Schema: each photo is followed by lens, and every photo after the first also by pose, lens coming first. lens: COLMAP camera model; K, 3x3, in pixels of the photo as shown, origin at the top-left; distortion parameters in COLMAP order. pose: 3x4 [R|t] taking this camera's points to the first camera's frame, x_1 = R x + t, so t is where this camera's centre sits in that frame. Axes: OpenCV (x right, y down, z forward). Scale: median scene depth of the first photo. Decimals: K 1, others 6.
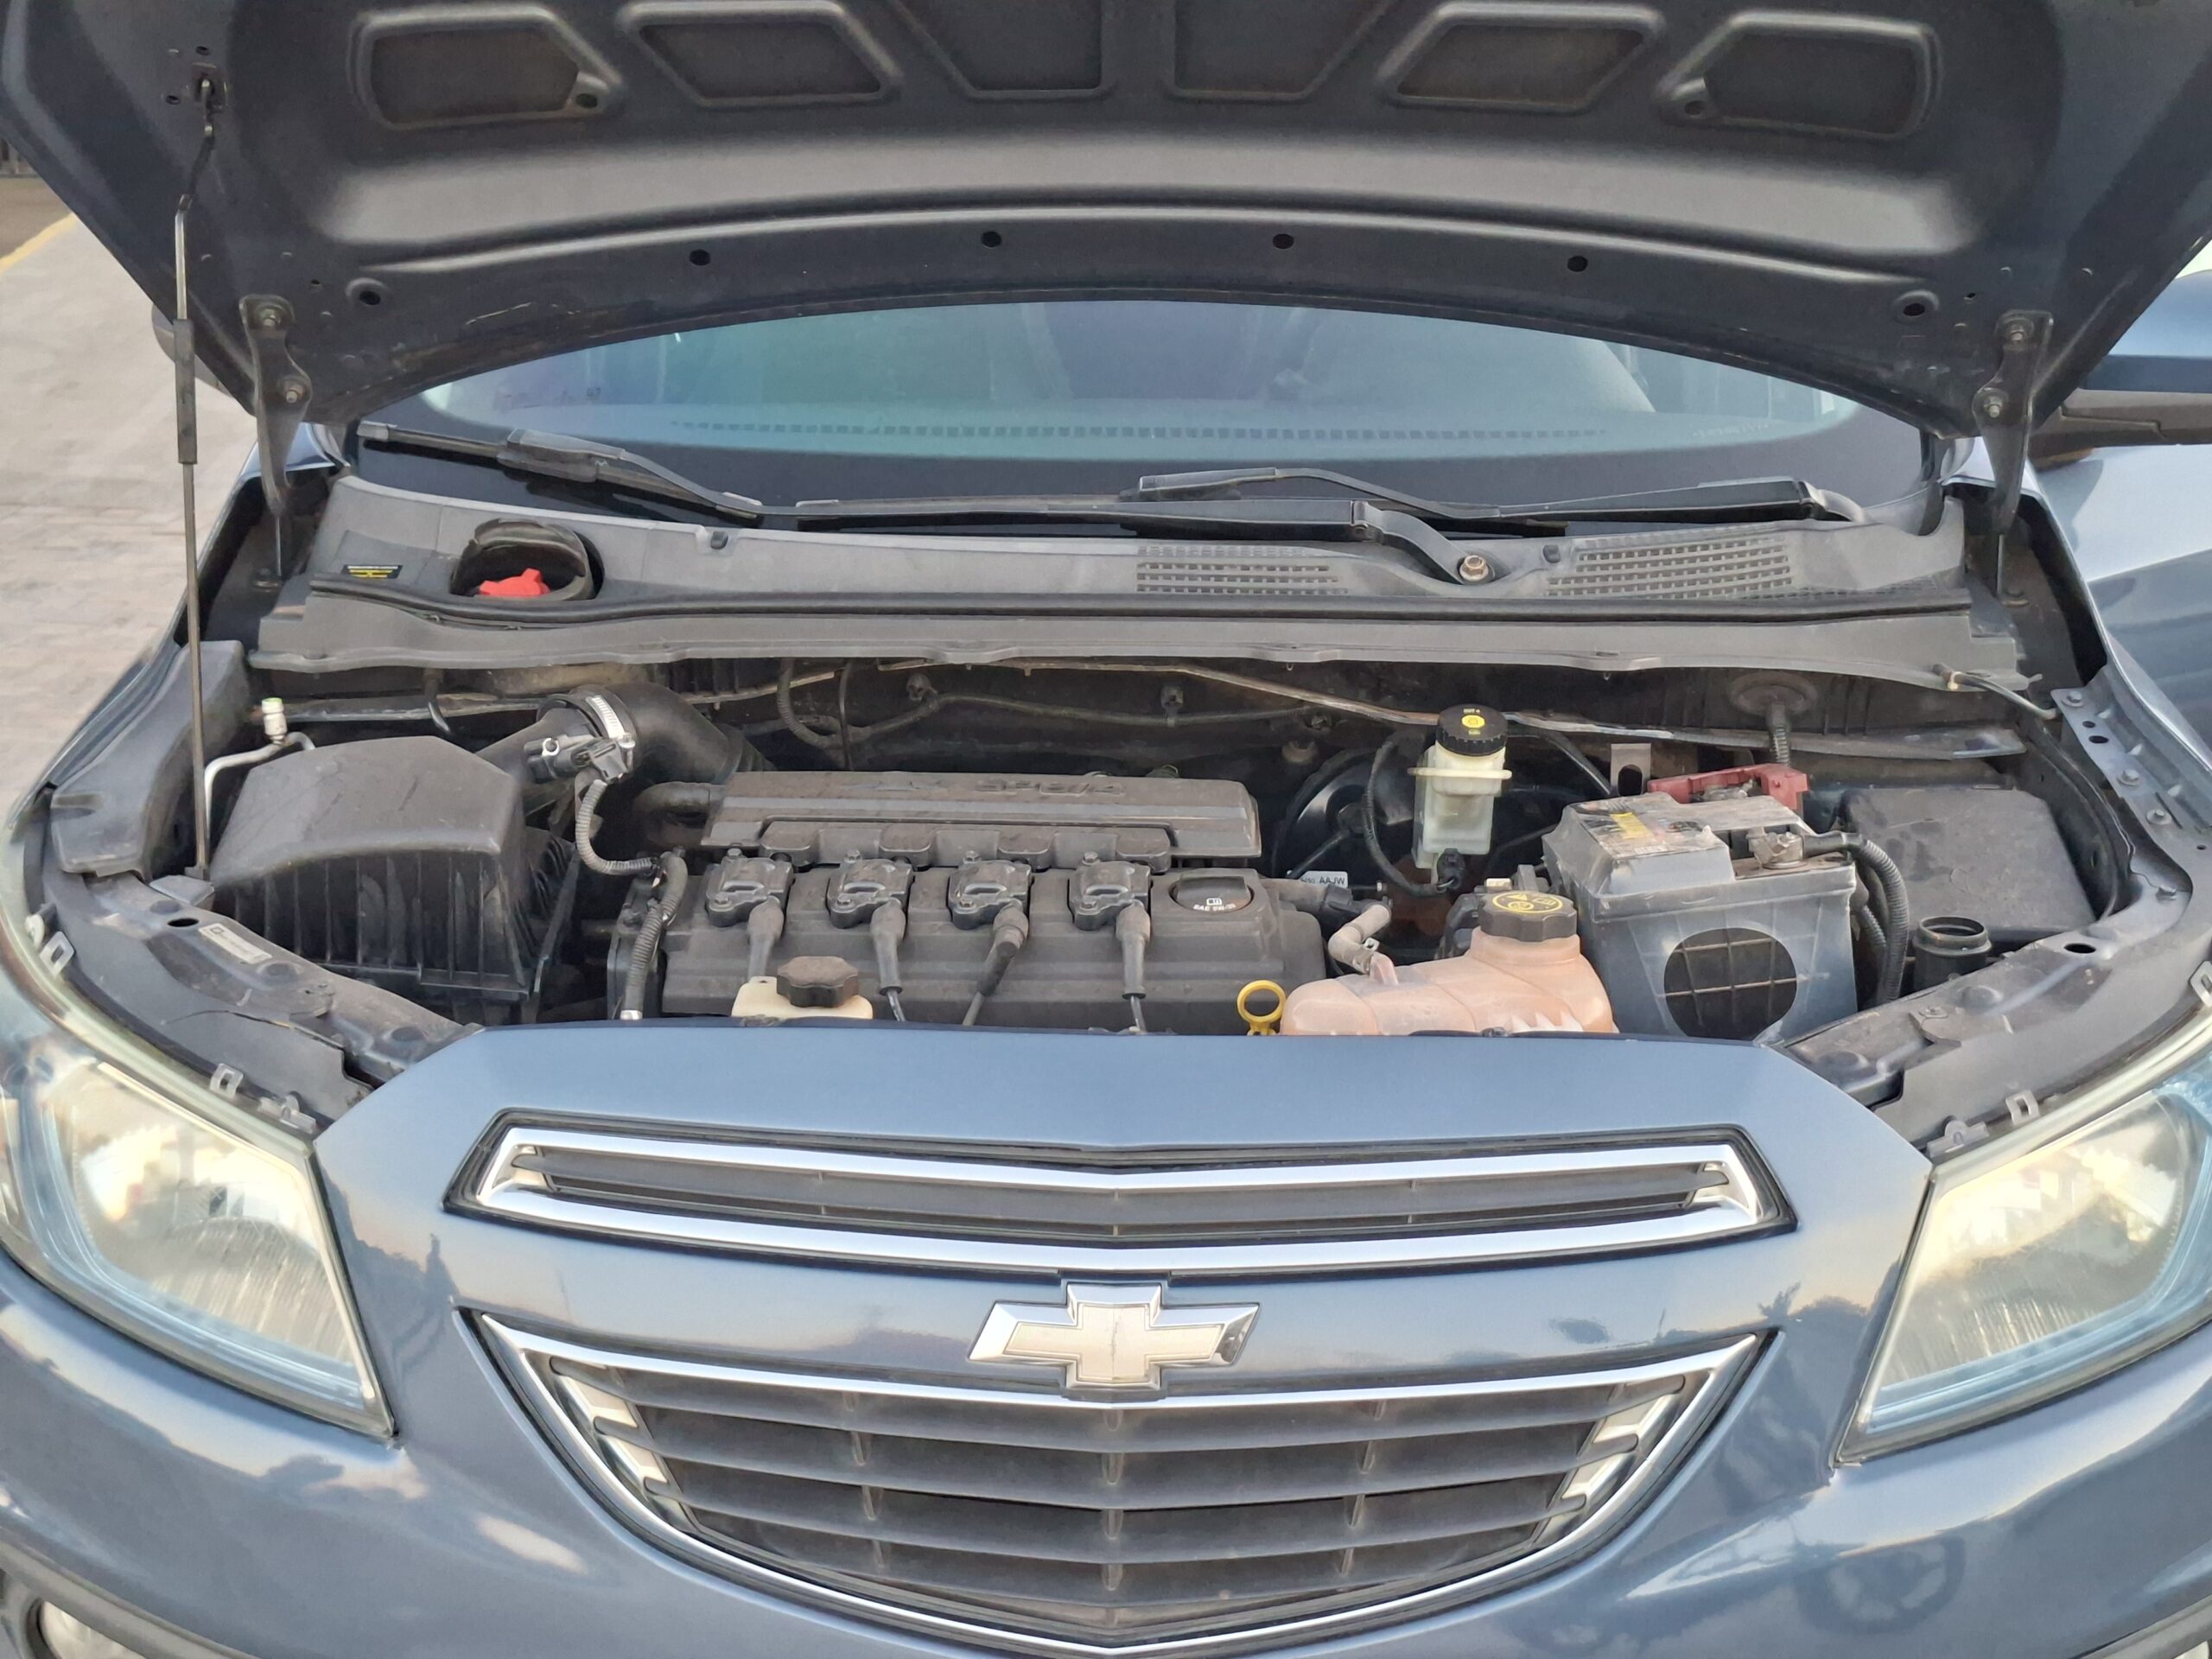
lens RADIAL K [[3140.7, 0, 1106.0], [0, 3140.7, 829.5], [0, 0, 1]] dist [0.188078, -0.393385]
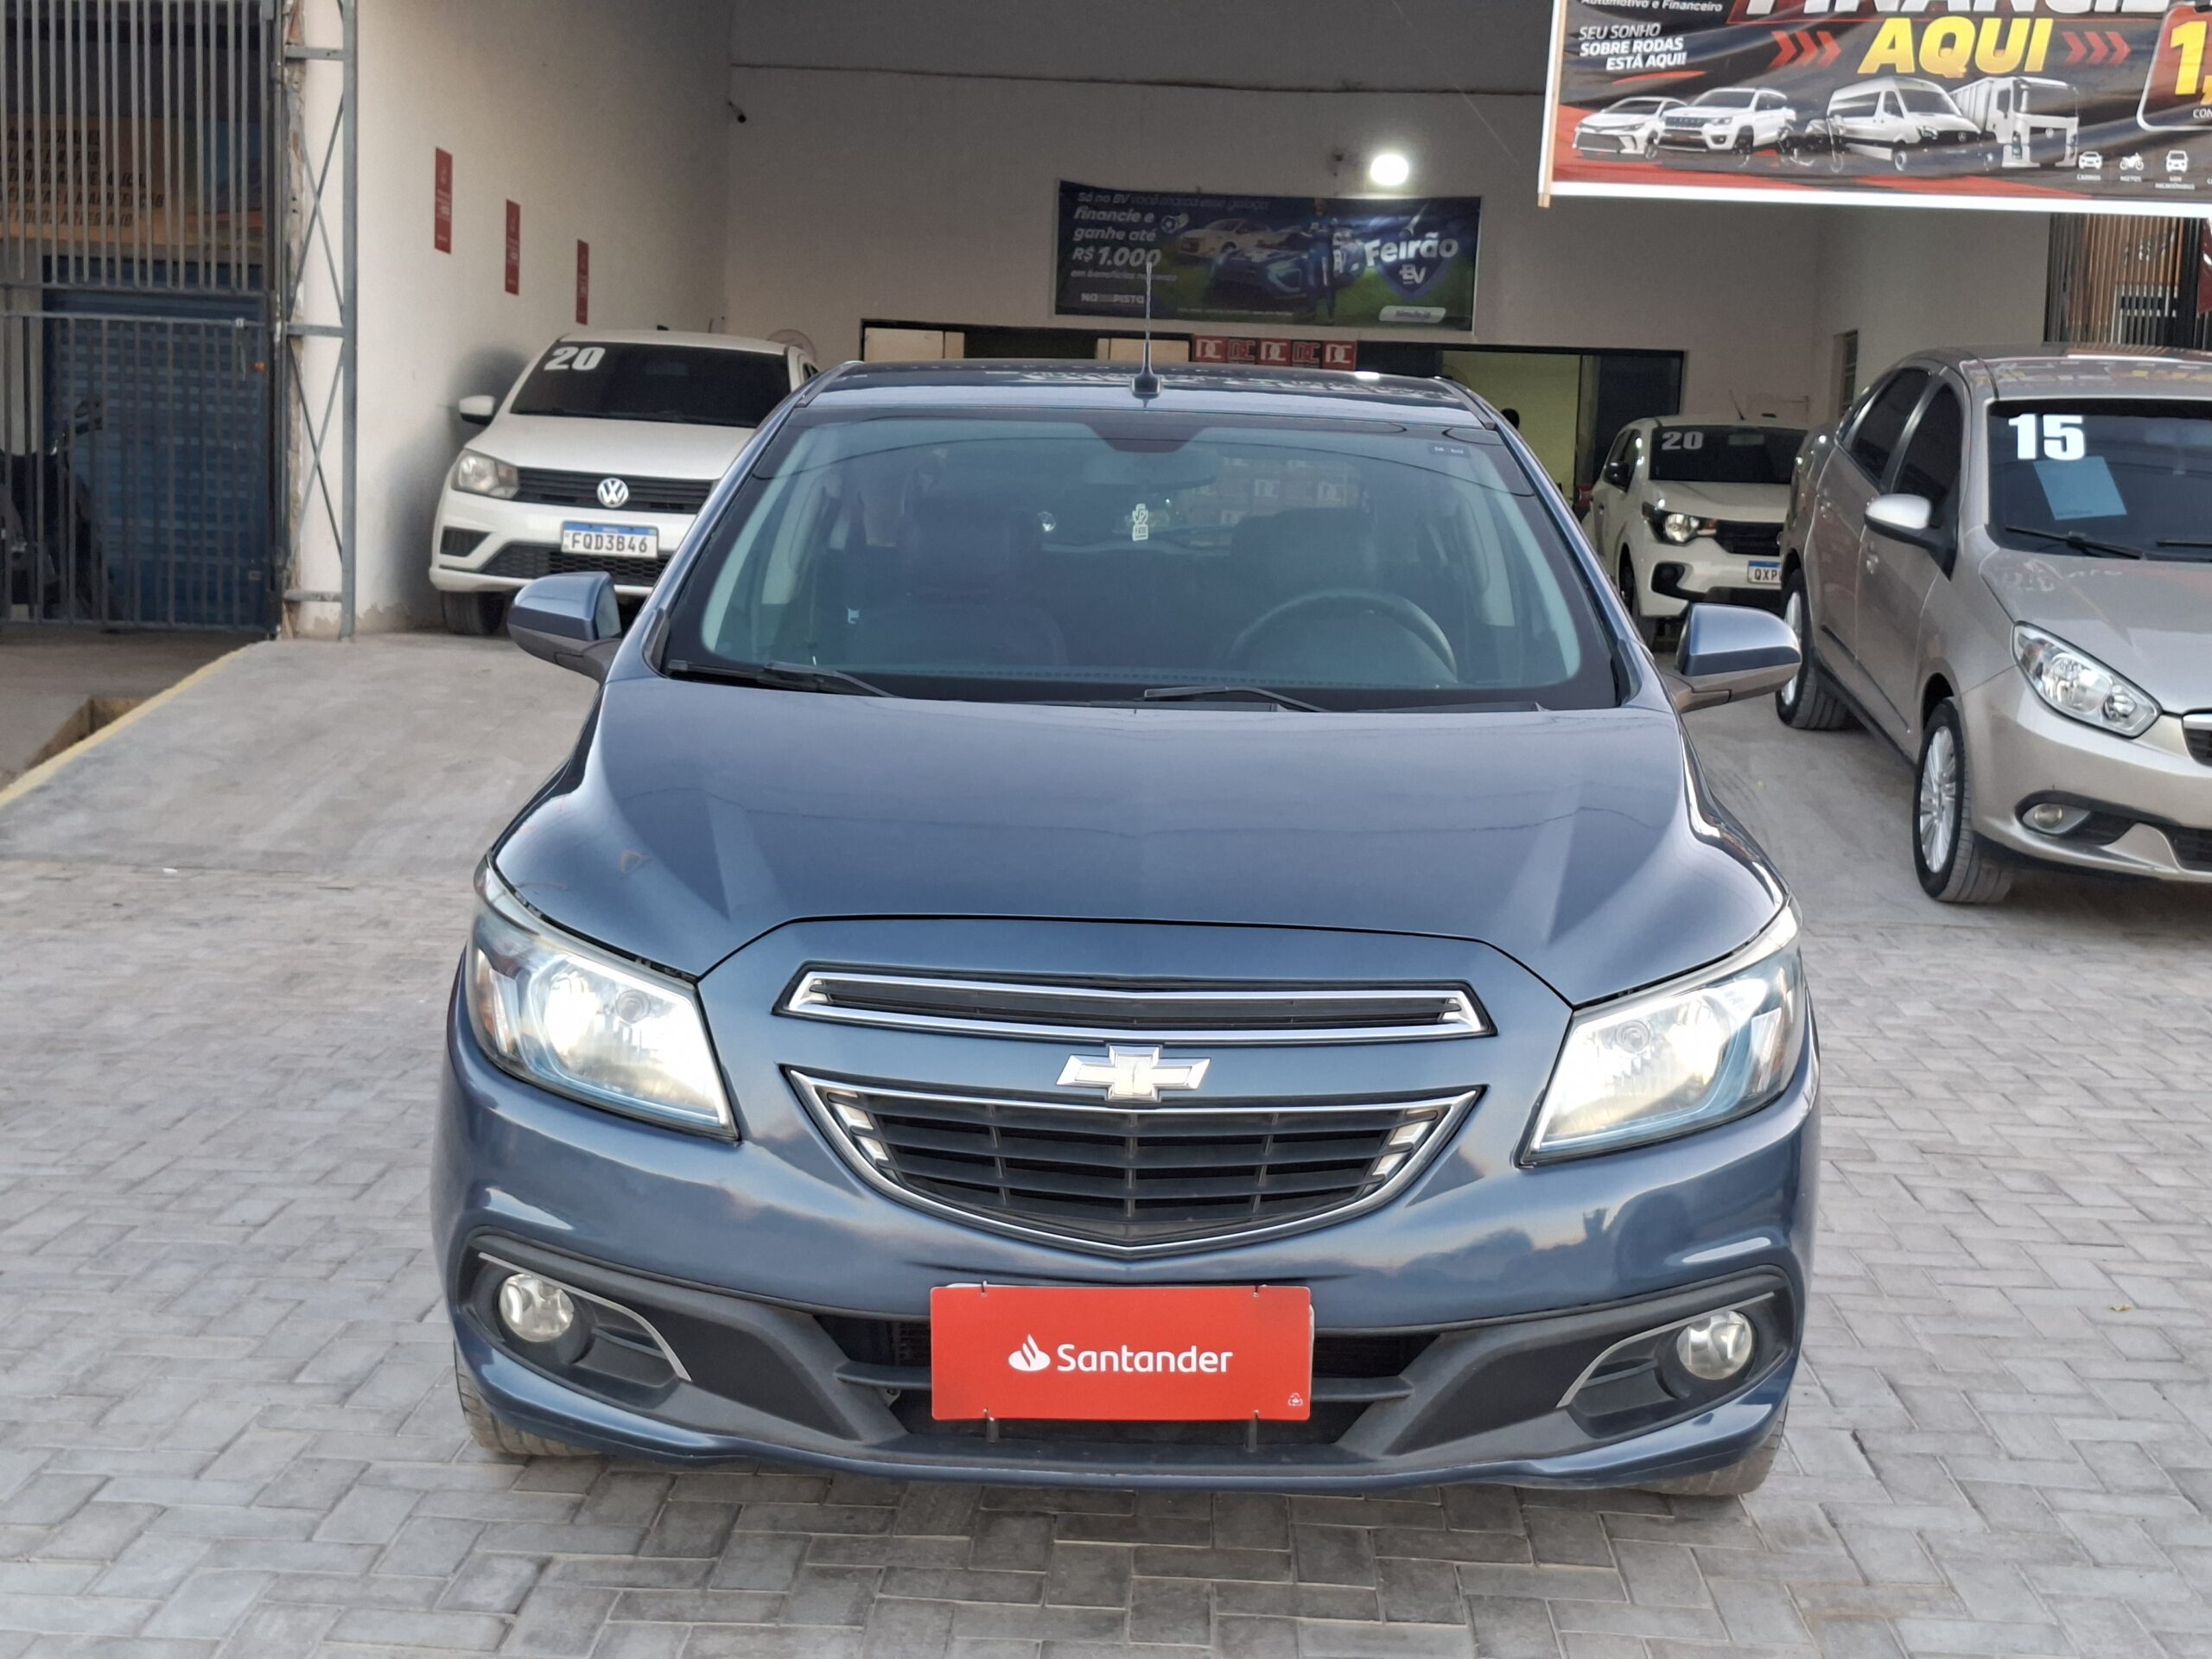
lens RADIAL K [[3140.7, 0, 1106.0], [0, 3140.7, 829.5], [0, 0, 1]] dist [0.188078, -0.393385]
pose [[0.999552, 0.027139, 0.012630, -0.032876], [-0.024631, 0.985451, -0.168167, 0.262566], [-0.017010, 0.167780, 0.985678, -0.688071]]
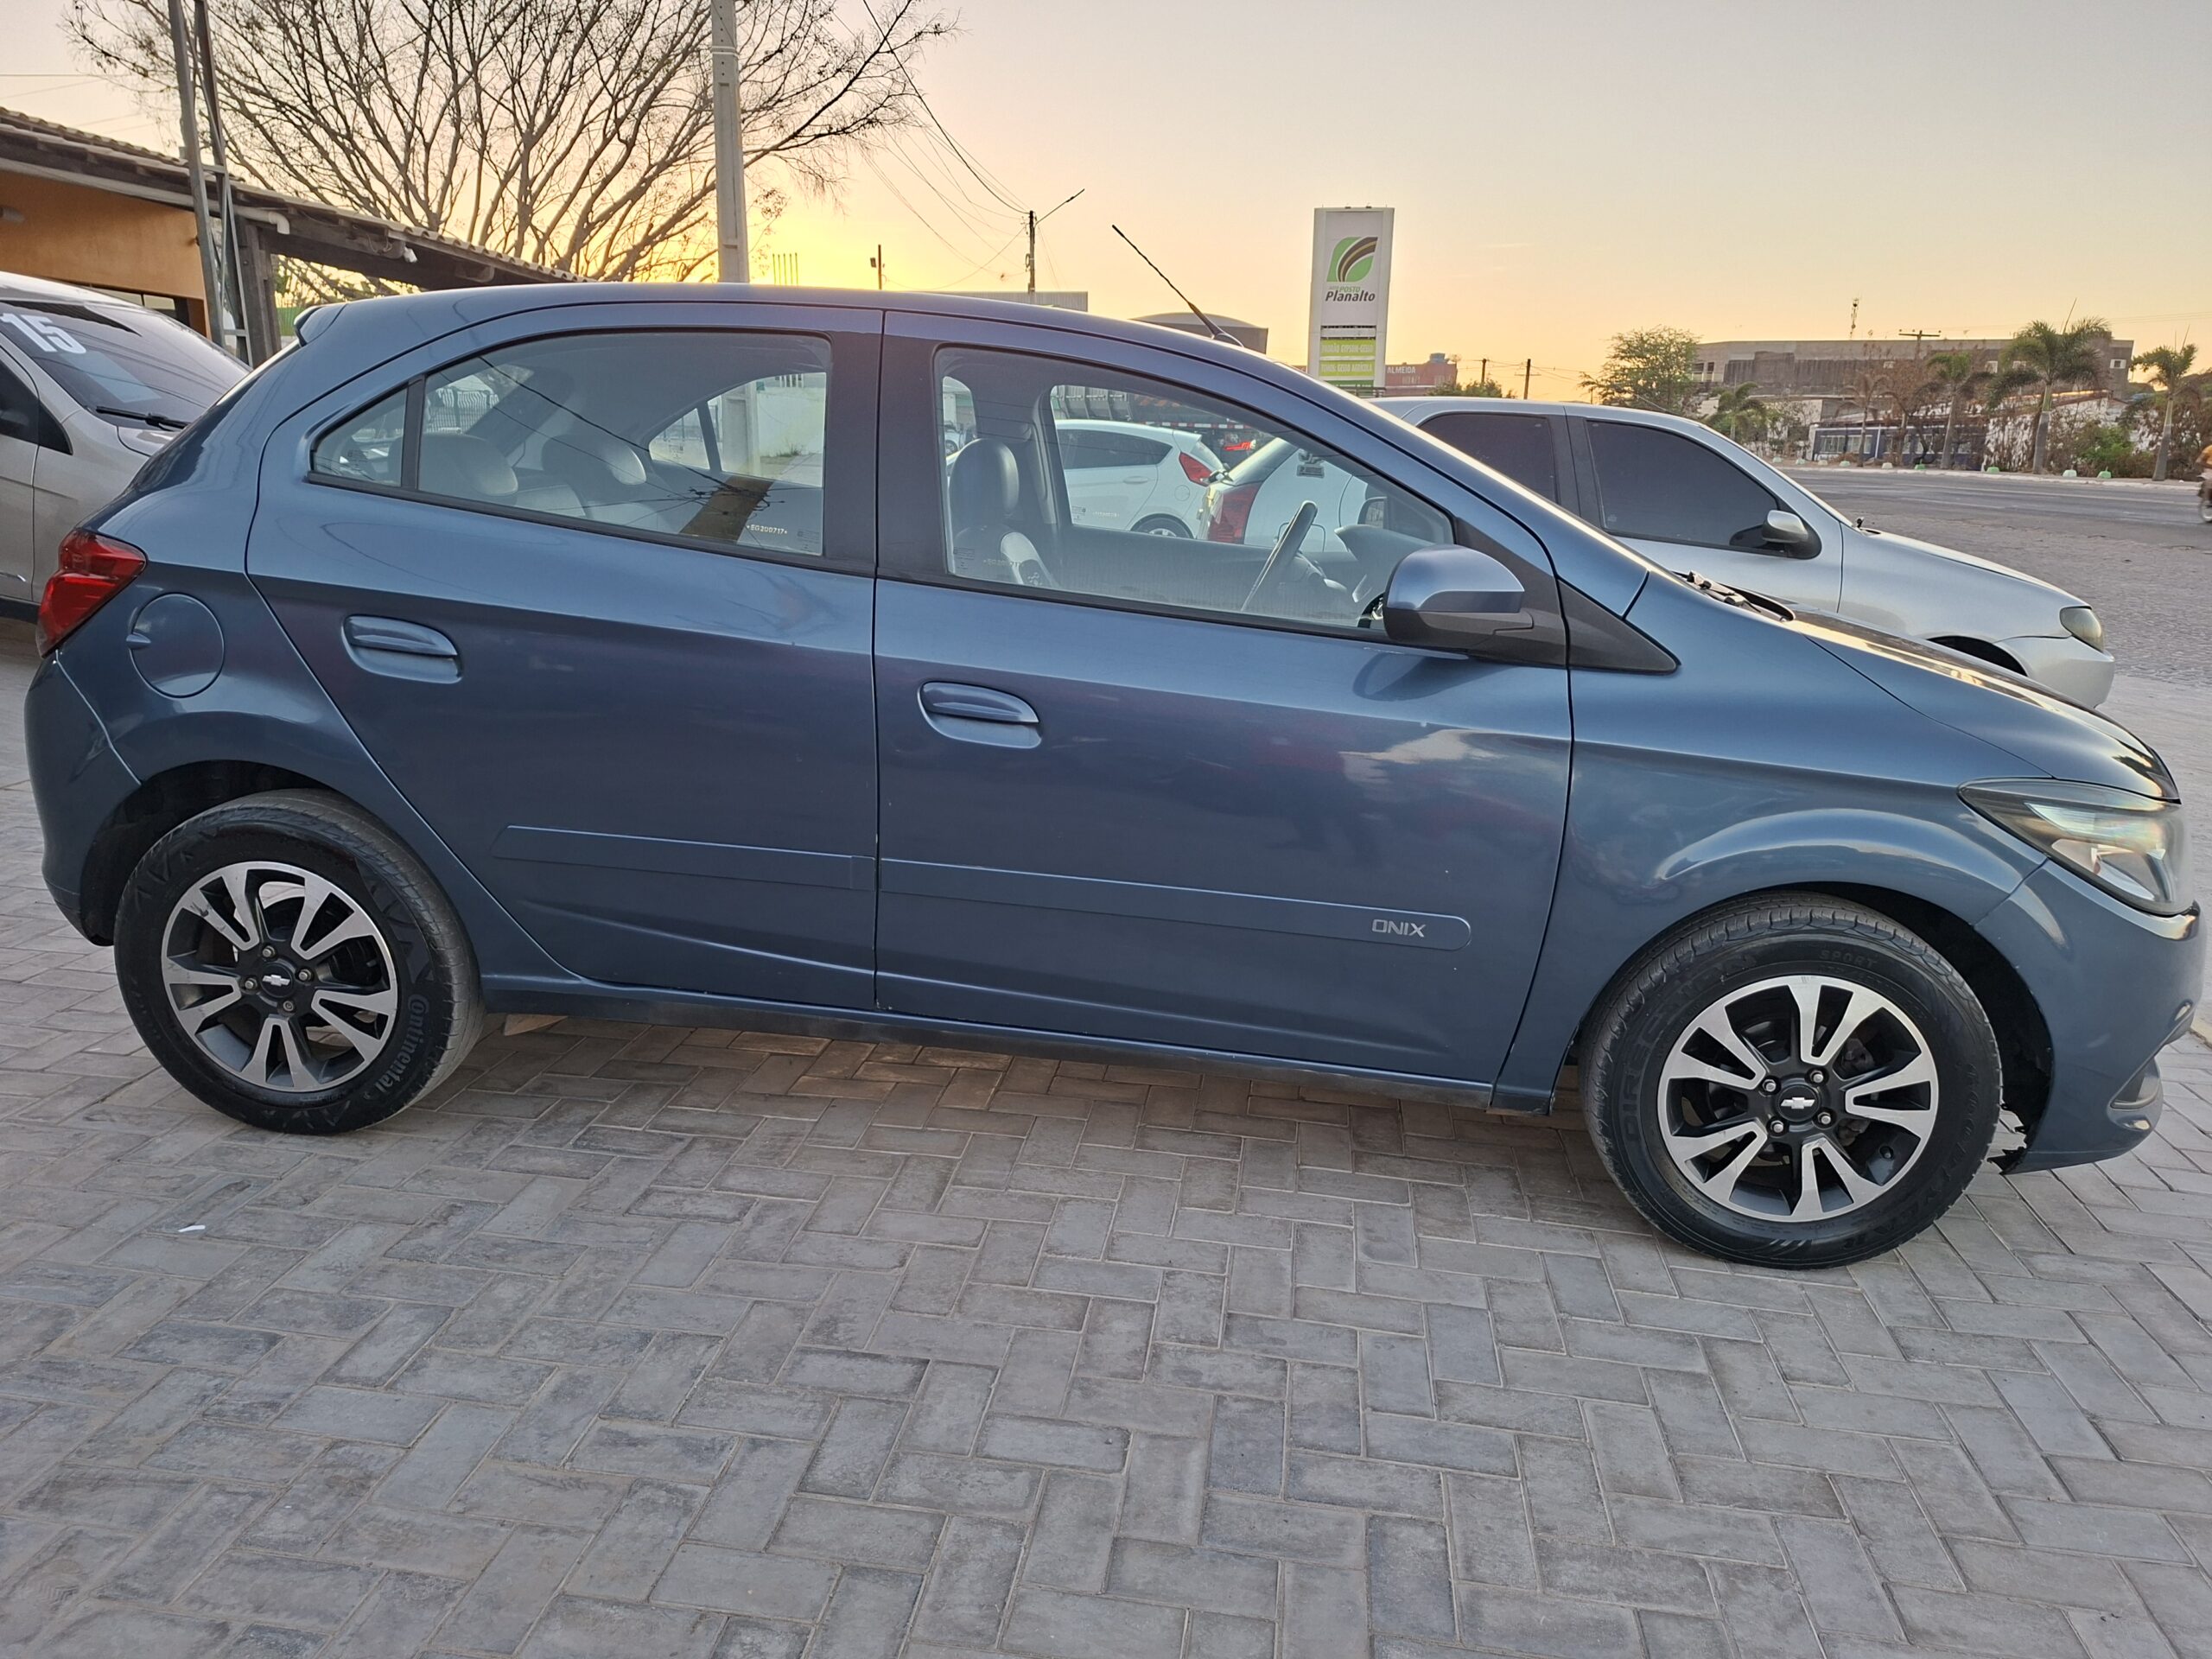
lens RADIAL K [[1573.8, 0, 1106.0], [0, 1573.8, 829.5], [0, 0, 1]] dist [0.107260, -0.124392]
pose [[0.073147, -0.243907, 0.967036, -1.406896], [0.256209, 0.941687, 0.218134, -0.354697], [-0.963850, 0.231807, 0.131372, 1.442356]]
